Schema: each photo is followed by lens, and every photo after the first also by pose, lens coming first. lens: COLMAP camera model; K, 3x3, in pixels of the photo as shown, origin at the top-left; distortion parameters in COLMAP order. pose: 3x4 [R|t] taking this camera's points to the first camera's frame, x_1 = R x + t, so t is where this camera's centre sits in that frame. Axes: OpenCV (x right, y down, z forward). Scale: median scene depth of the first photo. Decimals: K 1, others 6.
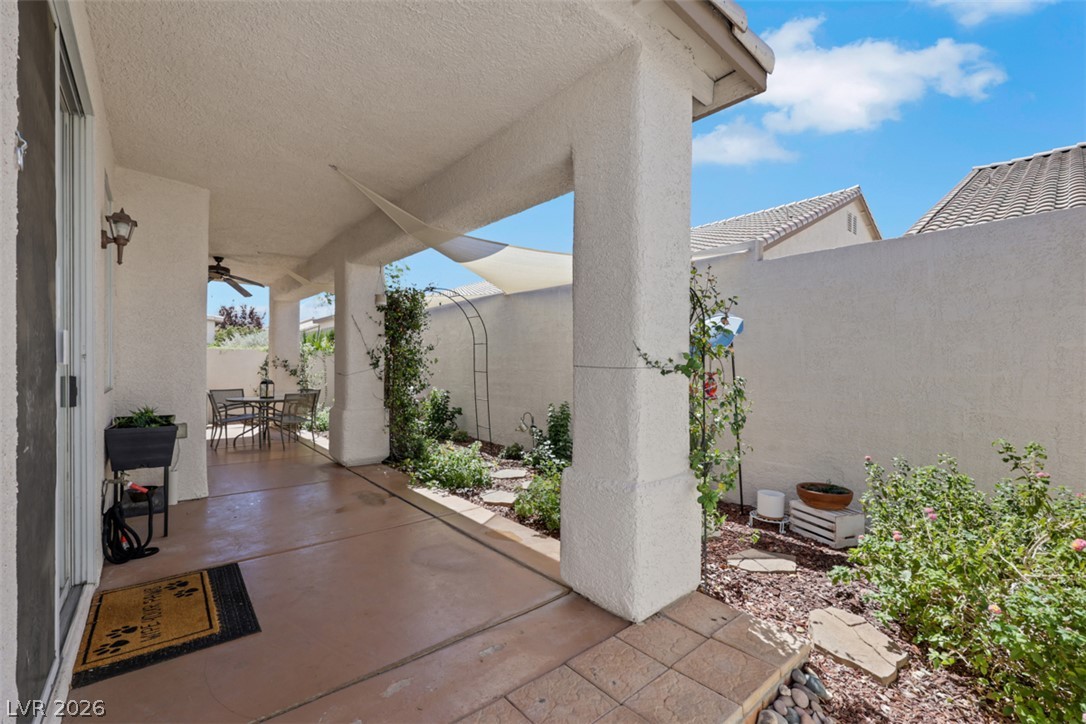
lens RADIAL K [[444.5, 0, 543.0], [0, 444.5, 362.0], [0, 0, 1]] dist [0.000894, 0.000188]
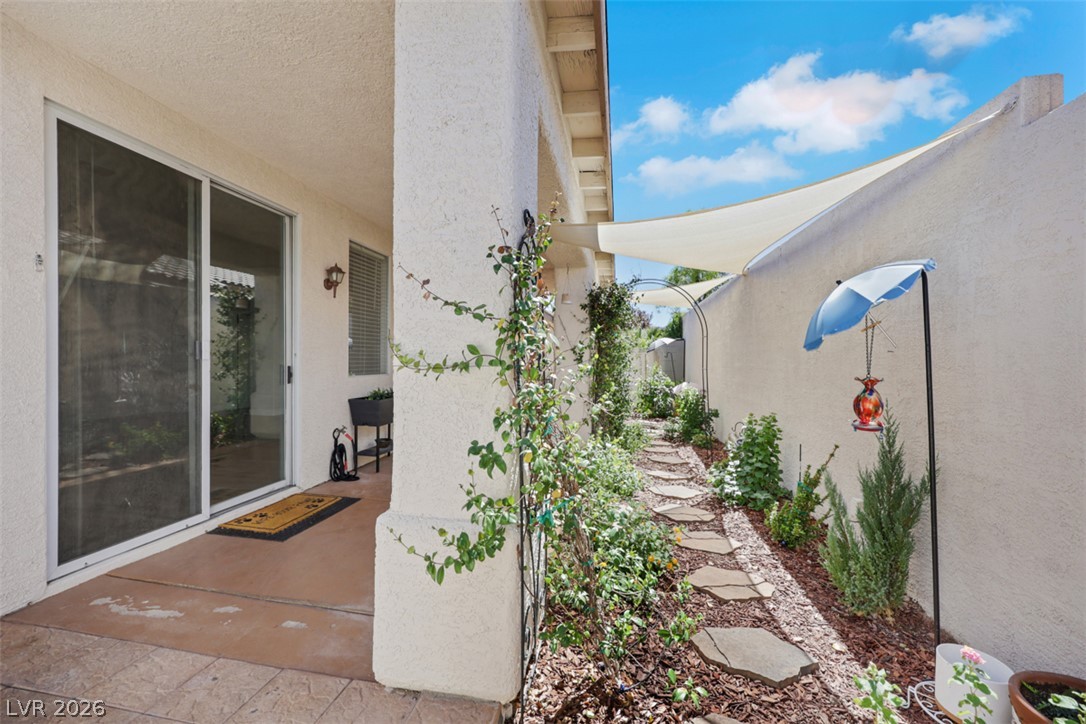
lens RADIAL K [[444.5, 0, 543.0], [0, 444.5, 362.0], [0, 0, 1]] dist [0.000894, 0.000188]
pose [[0.628174, 0.003118, -0.778067, 0.887081], [0.005816, 0.999945, 0.008703, 0.005558], [0.778051, -0.009993, 0.628121, 0.643756]]
